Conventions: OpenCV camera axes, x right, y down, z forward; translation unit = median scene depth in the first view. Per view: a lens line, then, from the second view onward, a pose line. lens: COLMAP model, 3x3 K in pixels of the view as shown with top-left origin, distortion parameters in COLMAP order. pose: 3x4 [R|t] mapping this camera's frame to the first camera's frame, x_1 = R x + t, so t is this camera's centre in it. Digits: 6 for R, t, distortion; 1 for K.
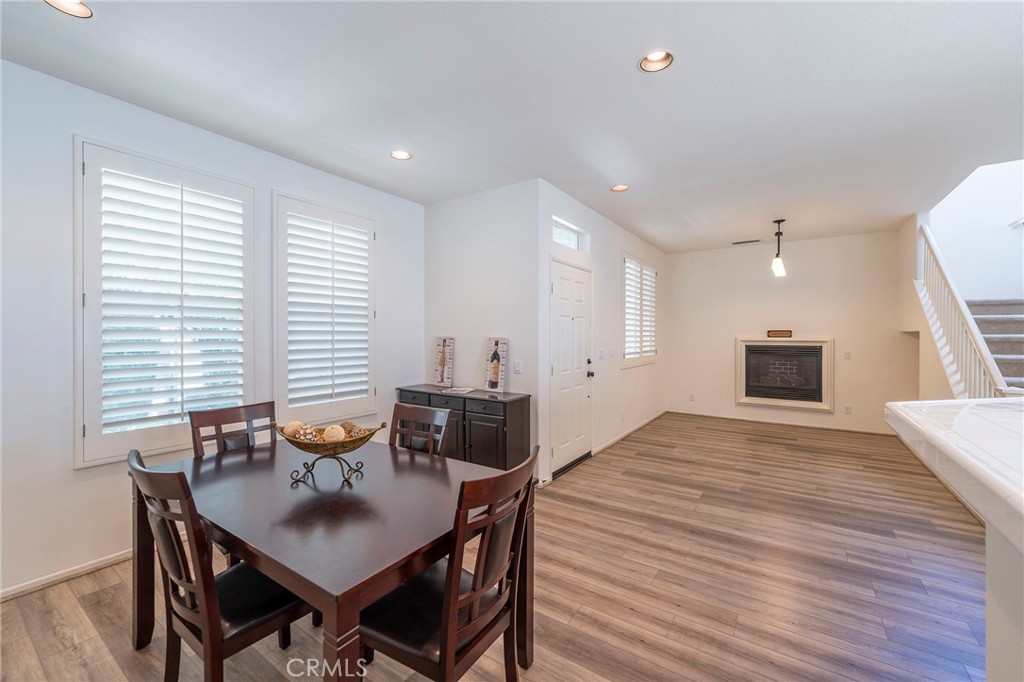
lens RADIAL K [[414.2, 0, 513.1], [0, 414.2, 333.5], [0, 0, 1]] dist [-0.000237, -0.000203]
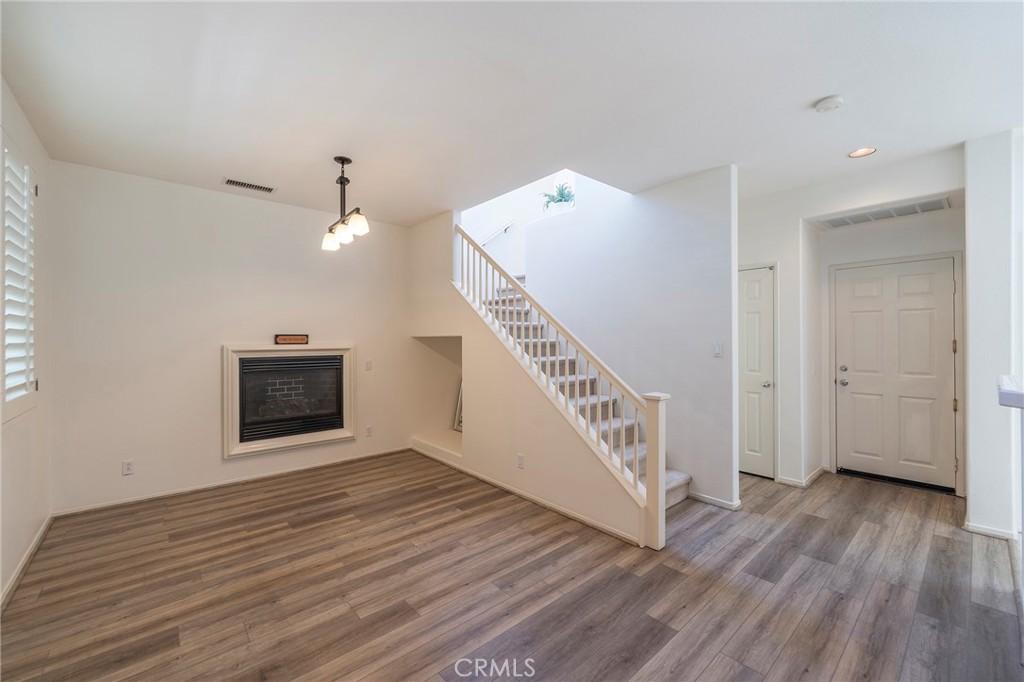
lens RADIAL K [[411.0, 0, 512.0], [0, 411.0, 341.0], [0, 0, 1]] dist [-0.000560, -0.000023]
pose [[0.249512, -0.005815, 0.968354, 0.087586], [0.001848, 0.999983, 0.005528, 0.000513], [-0.968370, 0.000411, 0.249518, 0.513795]]
